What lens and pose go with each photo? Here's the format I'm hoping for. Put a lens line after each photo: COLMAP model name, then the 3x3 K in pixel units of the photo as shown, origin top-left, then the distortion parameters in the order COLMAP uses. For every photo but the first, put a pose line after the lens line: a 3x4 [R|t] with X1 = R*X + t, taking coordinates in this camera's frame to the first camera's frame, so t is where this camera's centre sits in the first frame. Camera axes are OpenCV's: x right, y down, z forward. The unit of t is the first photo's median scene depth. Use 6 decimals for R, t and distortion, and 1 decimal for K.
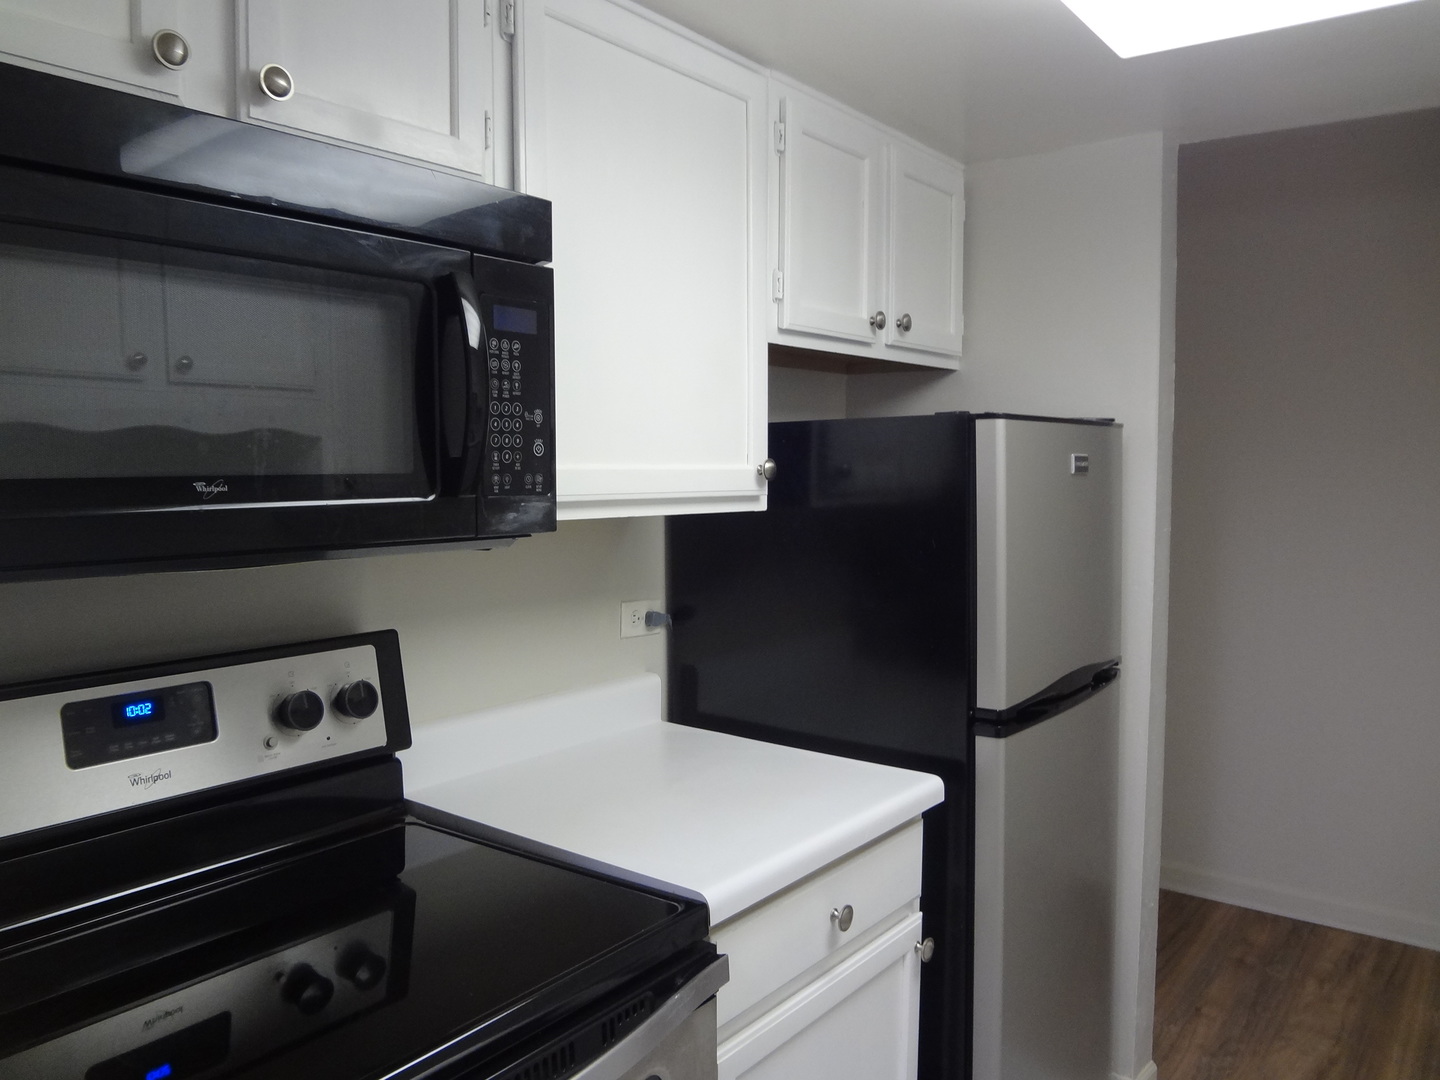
lens RADIAL K [[1071.9, 0, 720.0], [0, 1071.9, 540.0], [0, 0, 1]] dist [-0.051983, 0.009280]
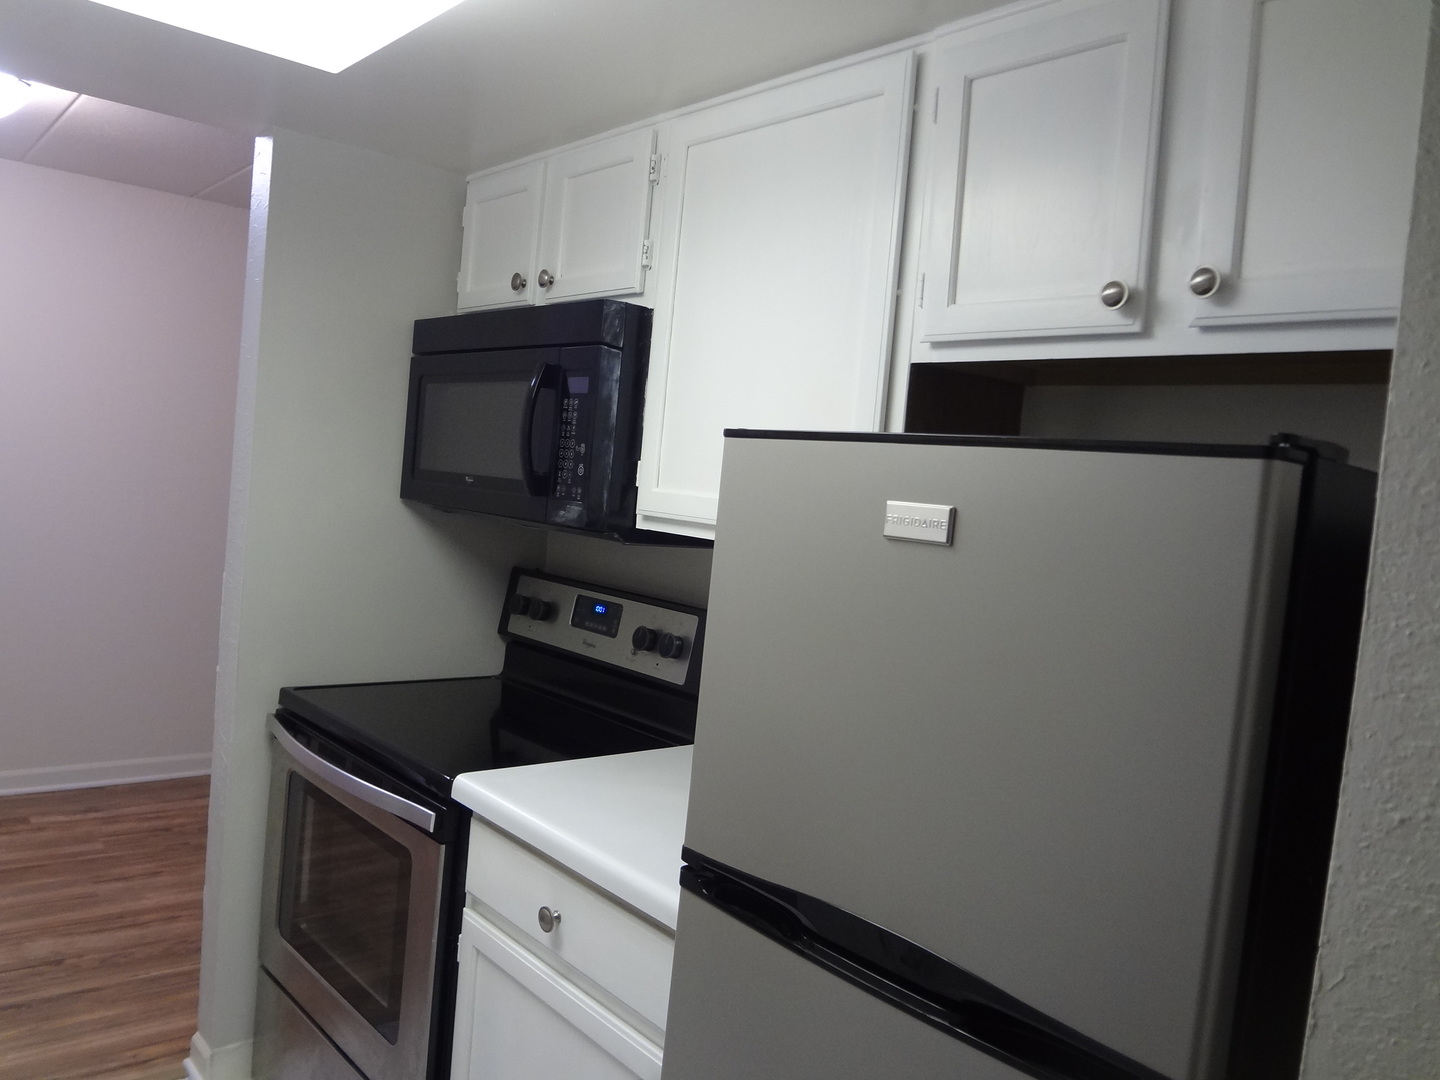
lens RADIAL K [[1071.9, 0, 720.0], [0, 1071.9, 540.0], [0, 0, 1]] dist [-0.051983, 0.009280]
pose [[-0.180608, 0.040521, -0.982720, 1.267209], [-0.156230, 0.985284, 0.069340, -0.125625], [0.971068, 0.166054, -0.171620, 1.485882]]
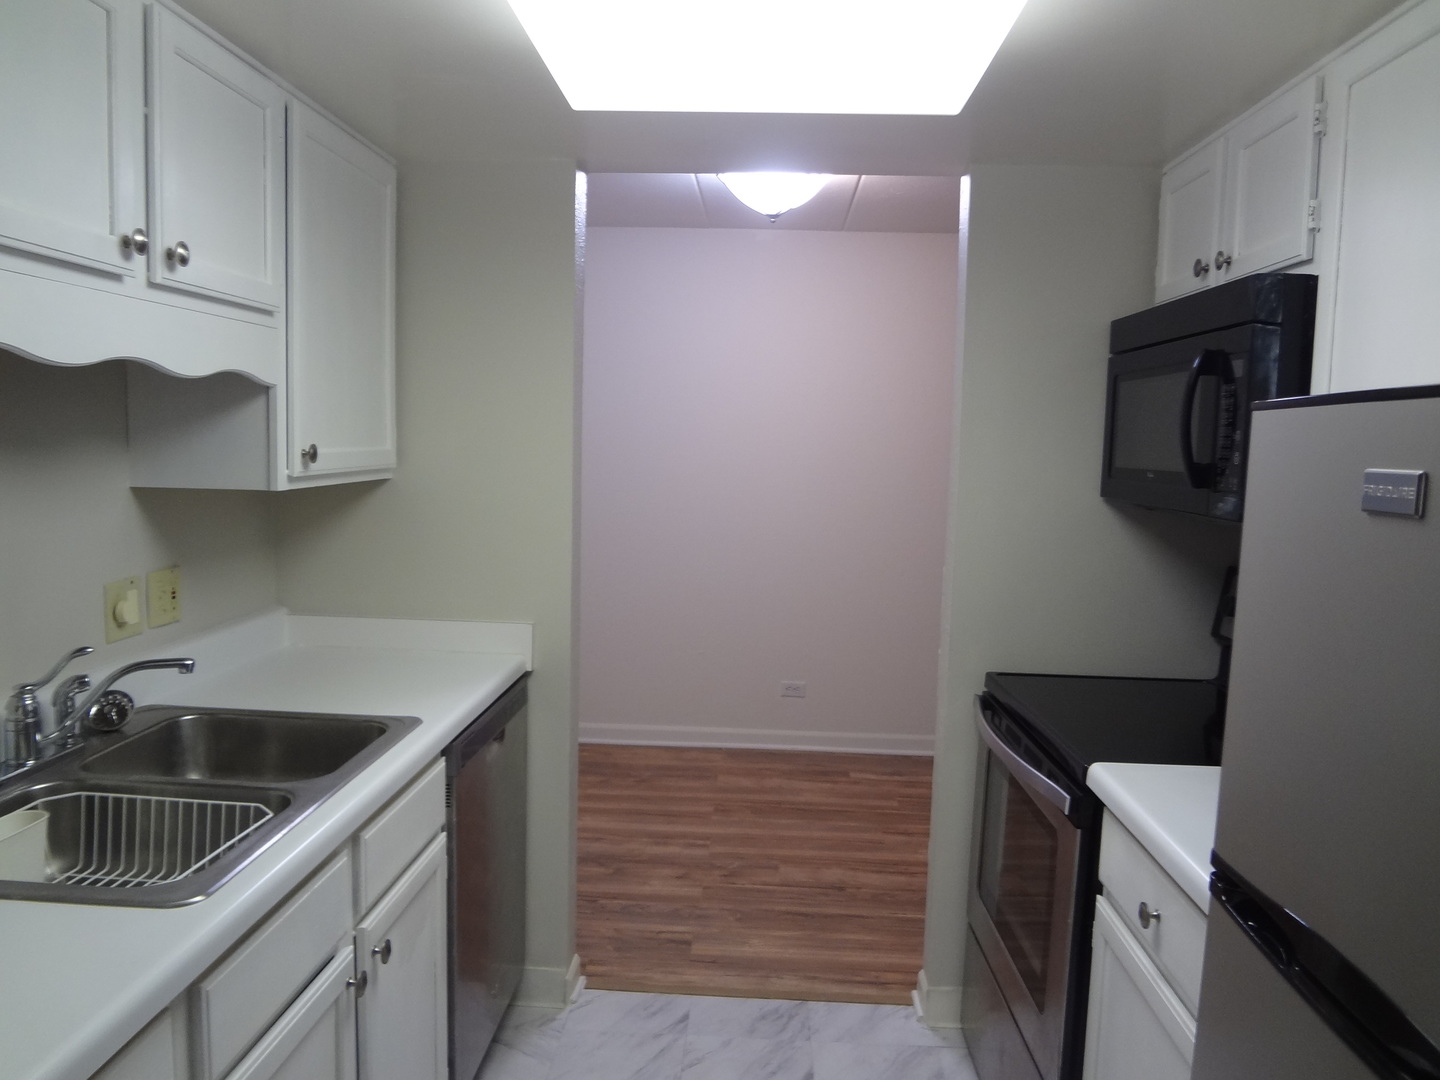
lens RADIAL K [[1071.9, 0, 720.0], [0, 1071.9, 540.0], [0, 0, 1]] dist [-0.051983, 0.009280]
pose [[-0.814712, 0.032793, -0.578938, 1.189131], [-0.067646, 0.986208, 0.151057, -0.146806], [0.575907, 0.162231, -0.801257, 1.765028]]
